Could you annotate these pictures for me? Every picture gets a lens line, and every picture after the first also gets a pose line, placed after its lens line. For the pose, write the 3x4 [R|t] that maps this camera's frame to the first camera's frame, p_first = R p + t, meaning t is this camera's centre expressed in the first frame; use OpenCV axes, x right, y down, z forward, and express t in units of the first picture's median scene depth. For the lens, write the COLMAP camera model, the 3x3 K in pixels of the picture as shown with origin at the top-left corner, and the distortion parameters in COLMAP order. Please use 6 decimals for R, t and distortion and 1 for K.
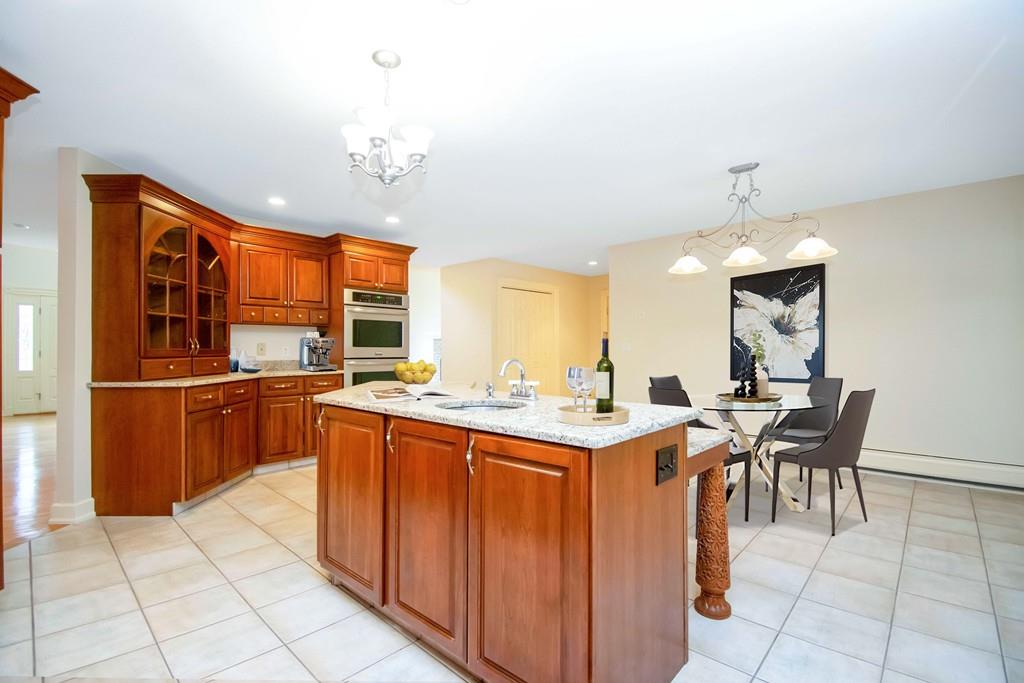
lens RADIAL K [[454.1, 0, 515.8], [0, 454.1, 348.7], [0, 0, 1]] dist [0.031091, -0.027865]
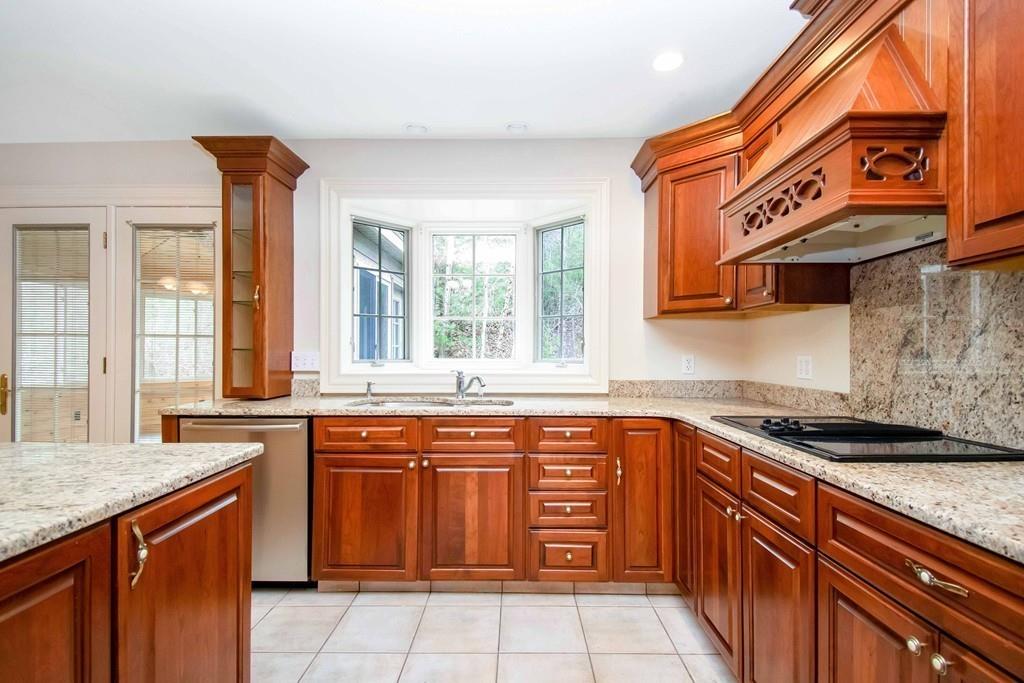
lens RADIAL K [[479.4, 0, 517.5], [0, 479.4, 345.0], [0, 0, 1]] dist [0.052450, -0.043601]
pose [[-0.677191, 0.009906, 0.735741, -0.328265], [-0.000530, 0.999903, -0.013950, -0.008702], [-0.735808, -0.009836, -0.677119, 0.392462]]
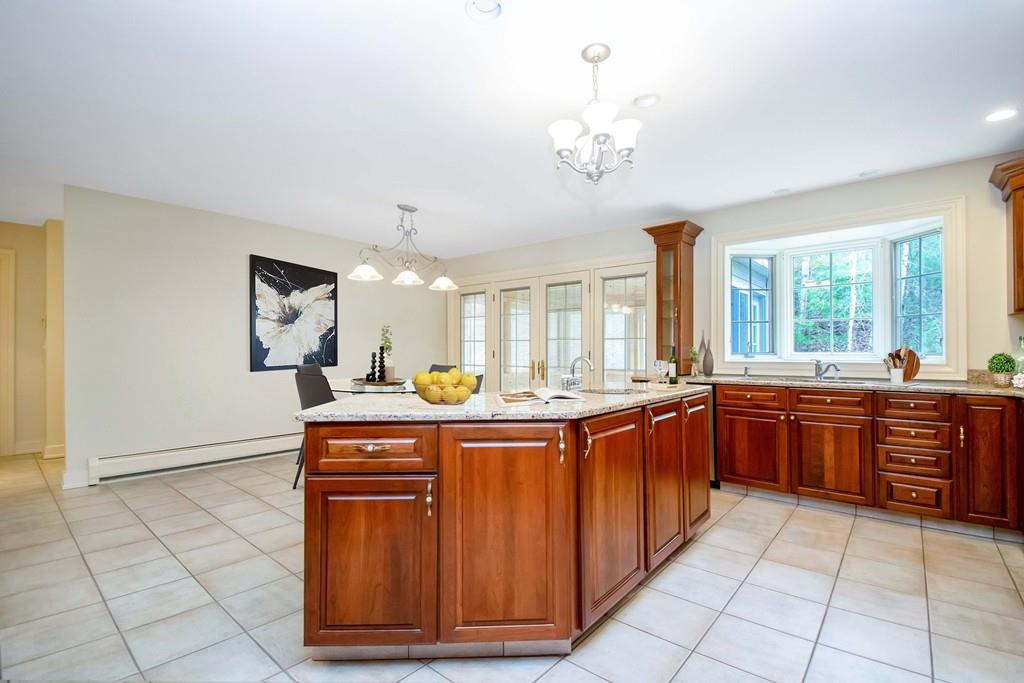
lens RADIAL K [[479.4, 0, 517.5], [0, 479.4, 345.0], [0, 0, 1]] dist [0.052450, -0.043601]
pose [[-0.066181, 0.016011, 0.997679, -0.672907], [0.001303, 0.999872, -0.015960, 0.004045], [-0.997807, 0.000244, -0.066193, 0.634690]]
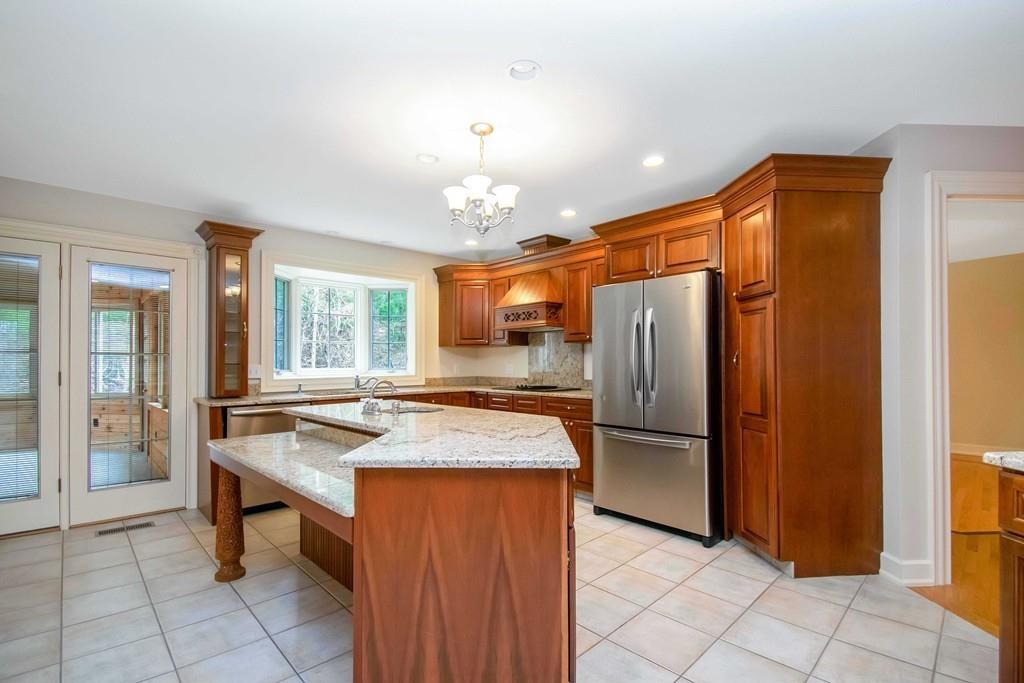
lens RADIAL K [[470.5, 0, 529.0], [0, 470.5, 355.7], [0, 0, 1]] dist [0.032960, -0.033278]
pose [[-0.999410, 0.007280, 0.033562, -0.242825], [0.006901, 0.999911, -0.011421, -0.014097], [-0.033642, -0.011183, -0.999371, 1.142237]]
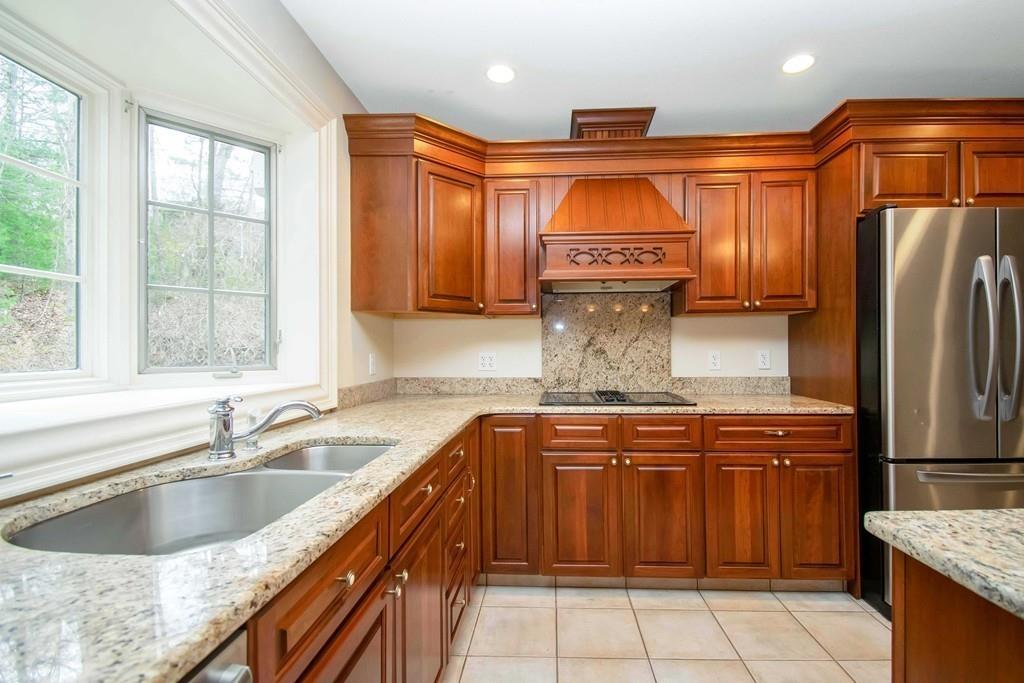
lens RADIAL K [[479.4, 0, 517.5], [0, 479.4, 345.0], [0, 0, 1]] dist [0.052450, -0.043601]
pose [[-0.773459, -0.000650, -0.633846, 0.293883], [0.005457, 0.999956, -0.007684, -0.010873], [0.633823, -0.009402, -0.773421, 0.362992]]
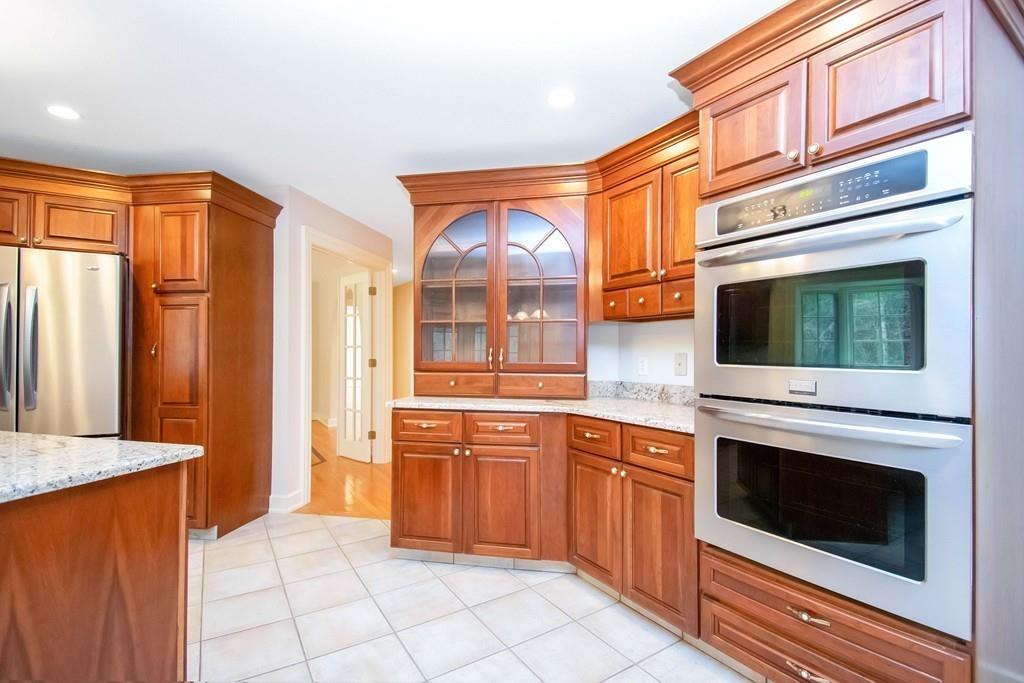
lens RADIAL K [[454.1, 0, 515.8], [0, 454.1, 348.7], [0, 0, 1]] dist [0.031091, -0.027865]
pose [[-0.236601, -0.006377, -0.971586, 0.024767], [-0.003234, 0.999978, -0.005775, -0.016205], [0.971602, 0.001776, -0.236616, 1.111897]]
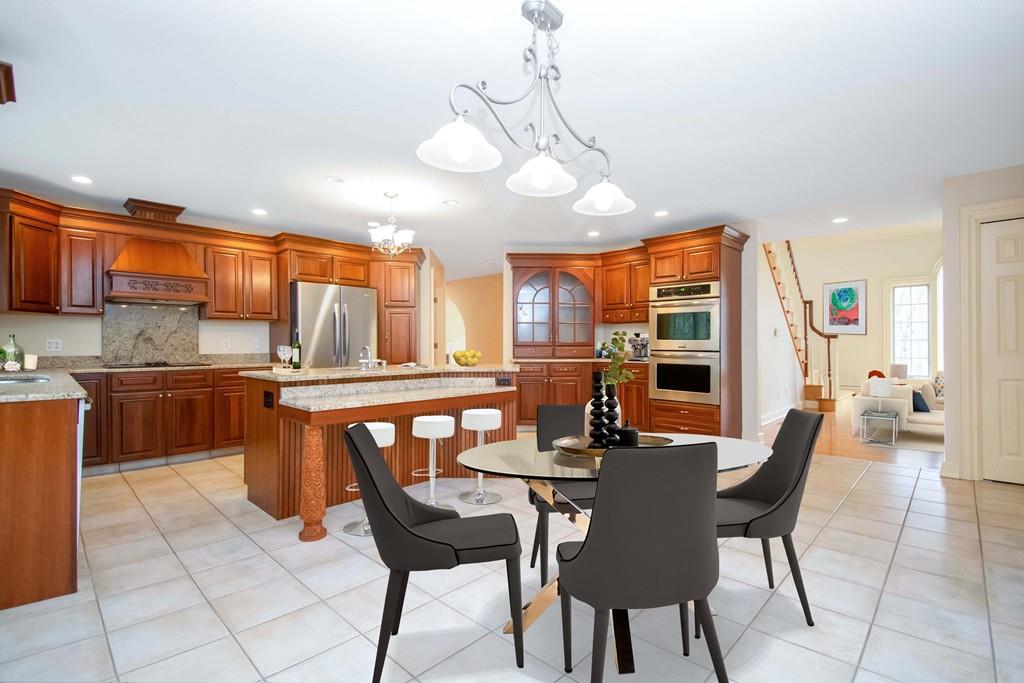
lens RADIAL K [[454.1, 0, 515.8], [0, 454.1, 348.7], [0, 0, 1]] dist [0.031091, -0.027865]
pose [[-0.003782, 0.011488, -0.999927, 0.869766], [0.001011, 0.999934, 0.011484, 0.005653], [0.999992, -0.000968, -0.003794, 0.795829]]
